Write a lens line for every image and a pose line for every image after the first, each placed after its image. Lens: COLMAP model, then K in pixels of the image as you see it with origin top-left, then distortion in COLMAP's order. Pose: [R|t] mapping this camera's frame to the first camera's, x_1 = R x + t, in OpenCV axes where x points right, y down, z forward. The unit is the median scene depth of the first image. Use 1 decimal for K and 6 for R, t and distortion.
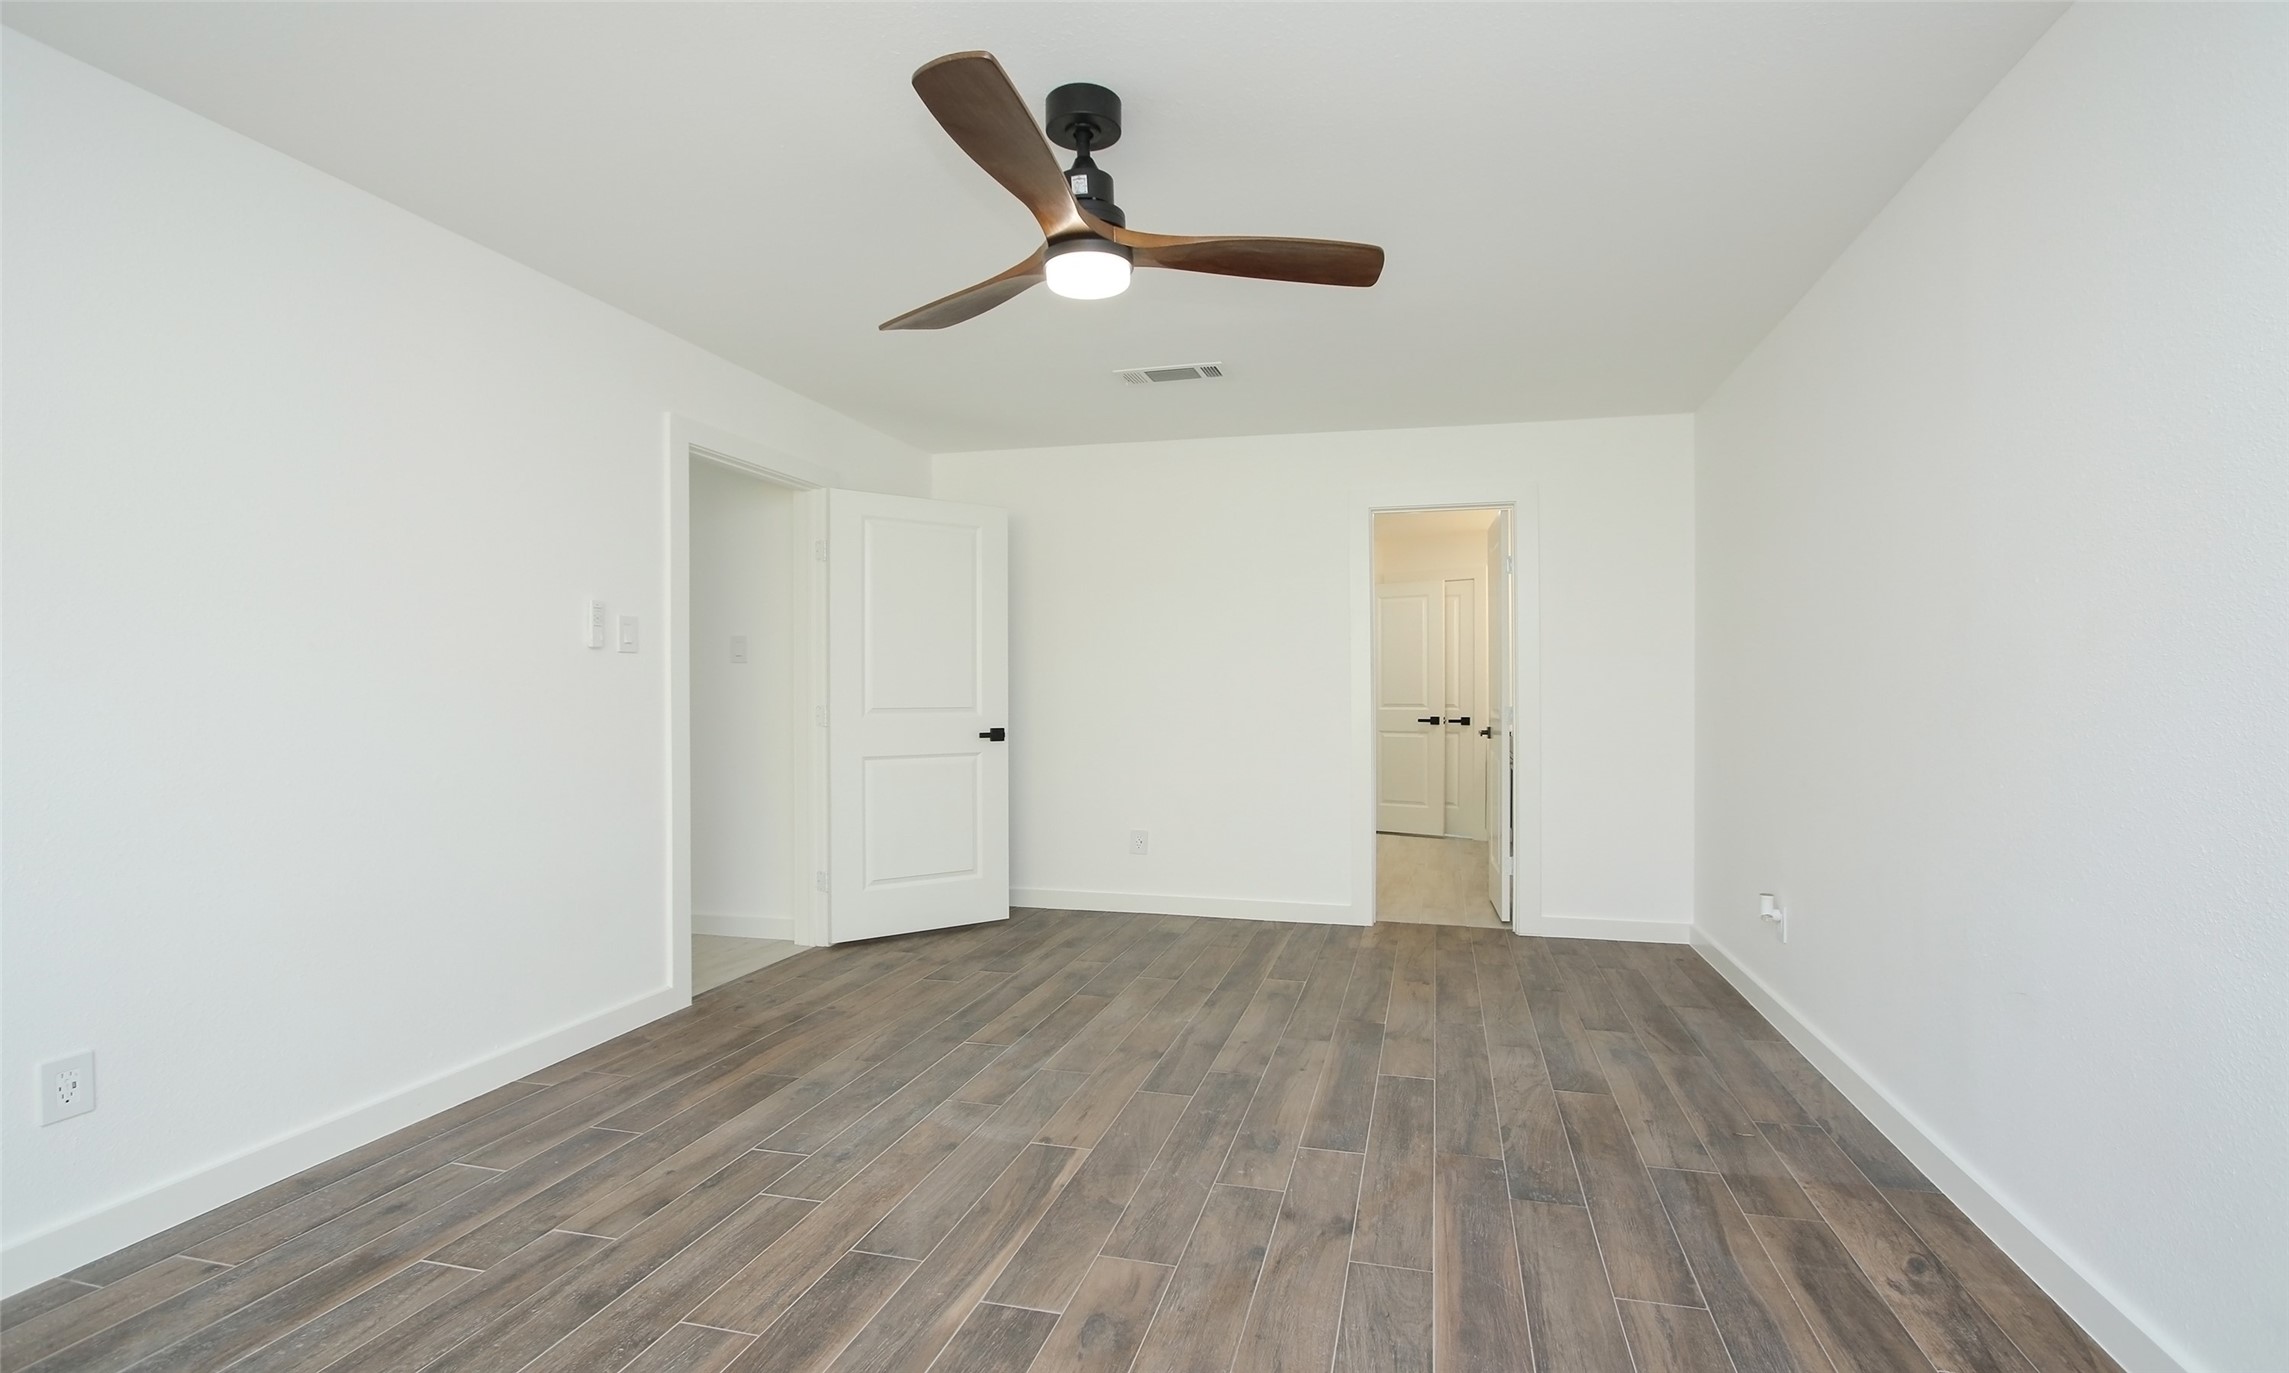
lens RADIAL K [[1087.4, 0, 1159.6], [0, 1087.4, 695.1], [0, 0, 1]] dist [-0.021853, 0.000431]
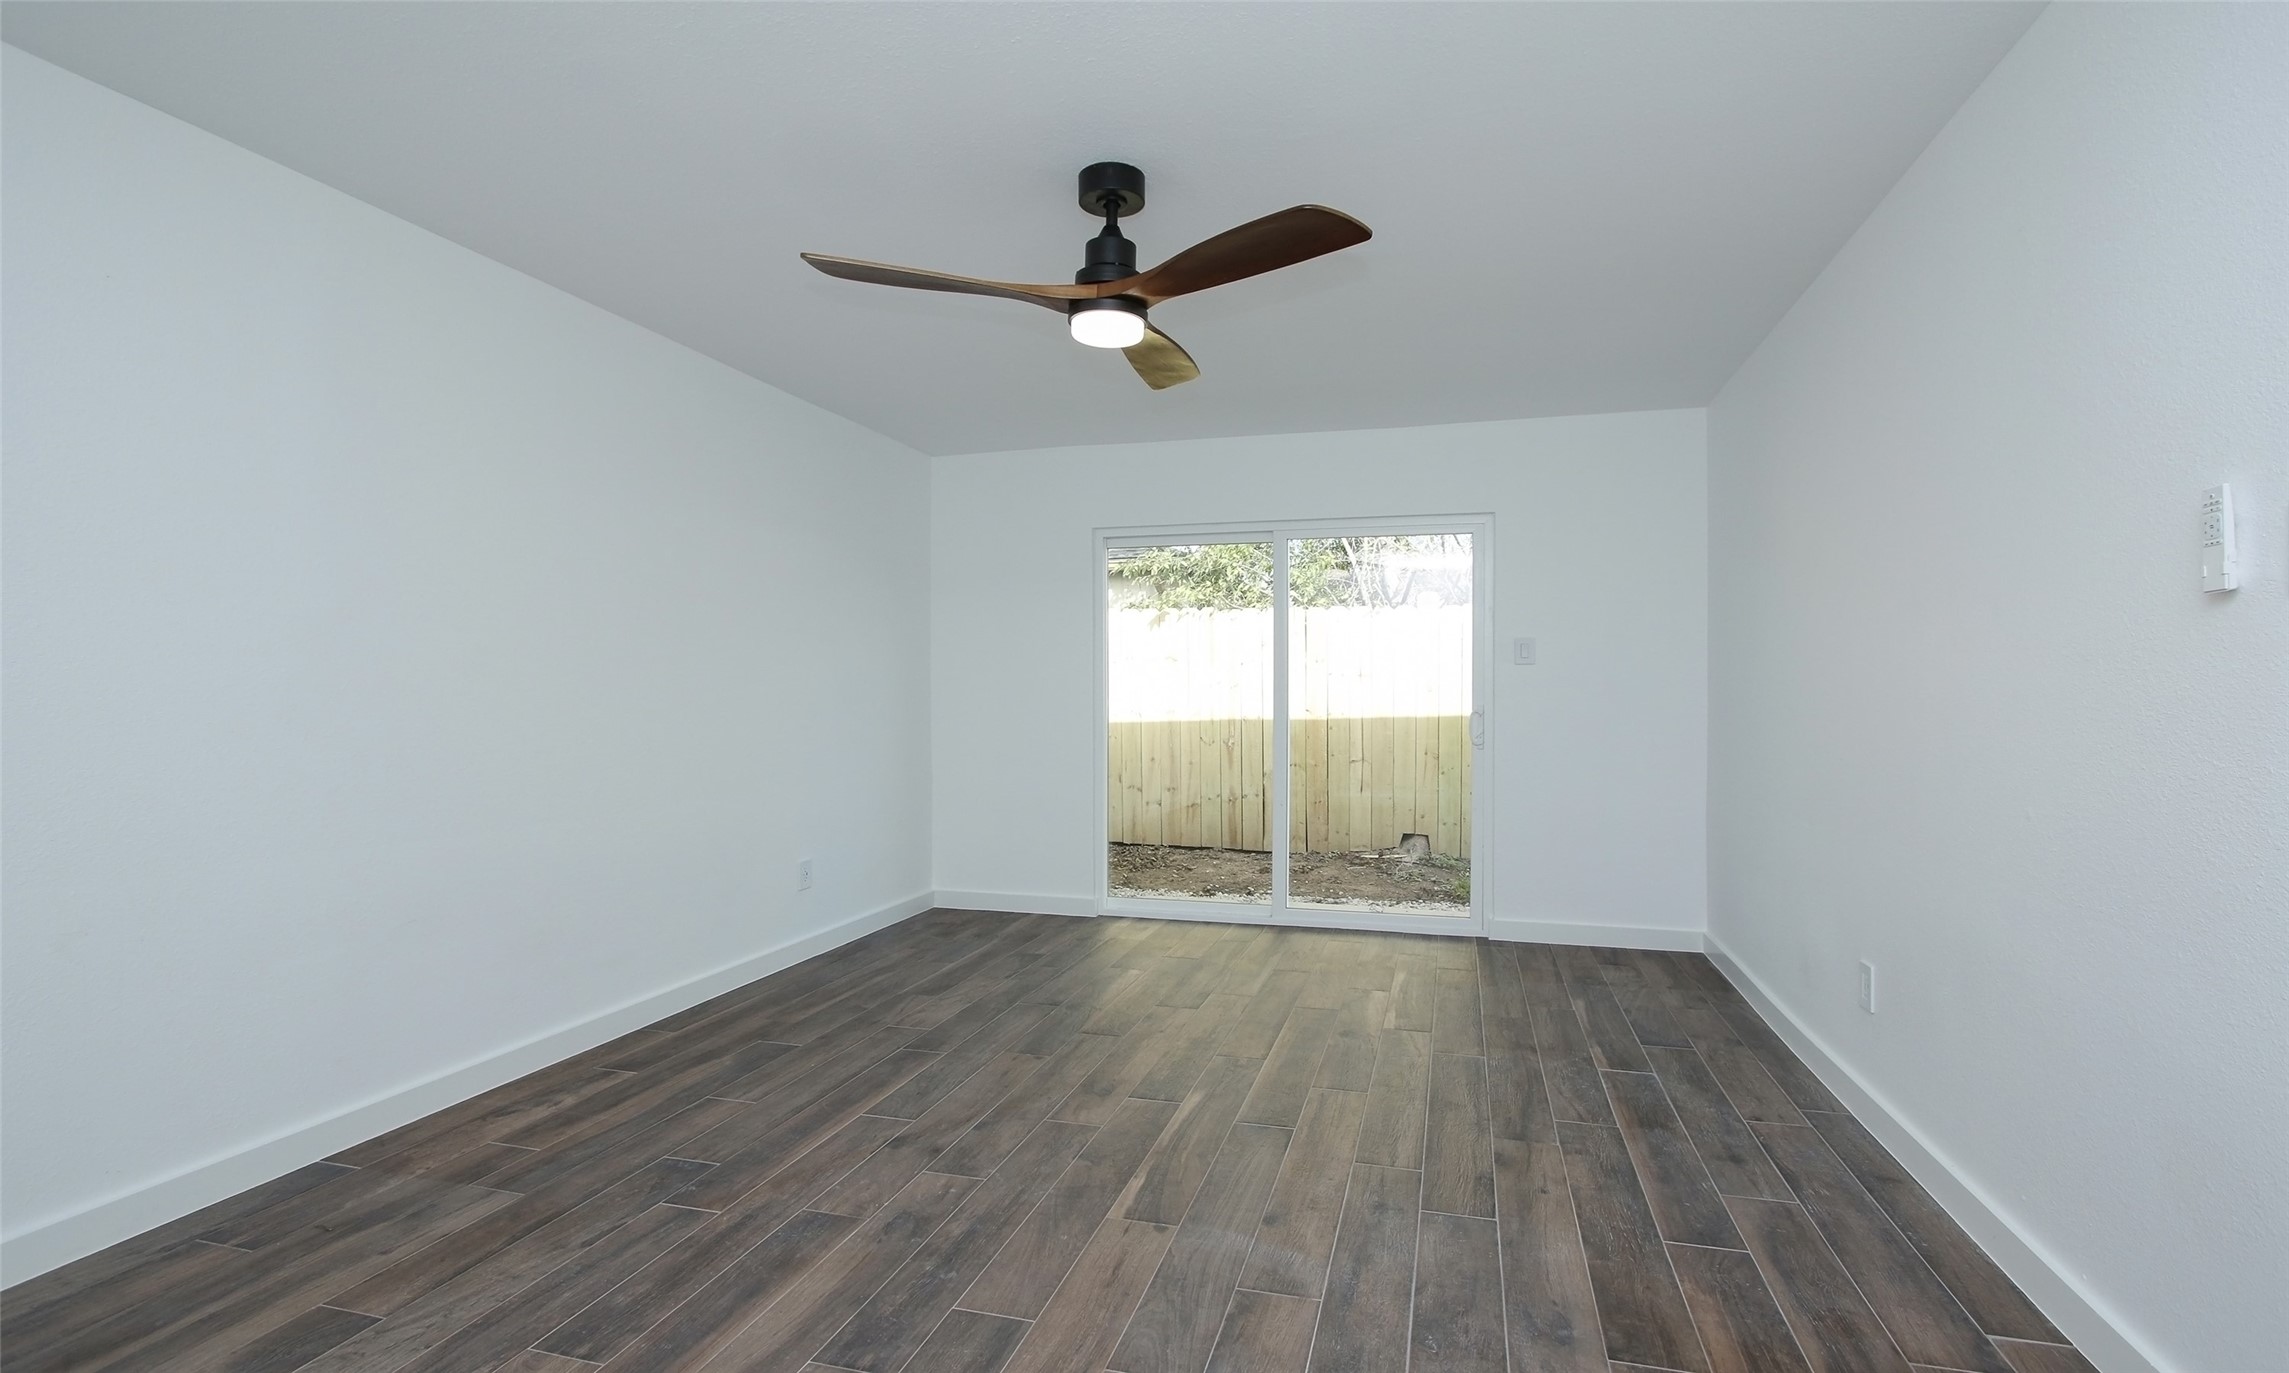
lens RADIAL K [[1087.4, 0, 1159.6], [0, 1087.4, 695.1], [0, 0, 1]] dist [-0.021853, 0.000431]
pose [[-0.999850, 0.000402, 0.017331, -0.127475], [0.000459, 0.999994, 0.003307, -0.005628], [-0.017330, 0.003314, -0.999844, 1.977630]]
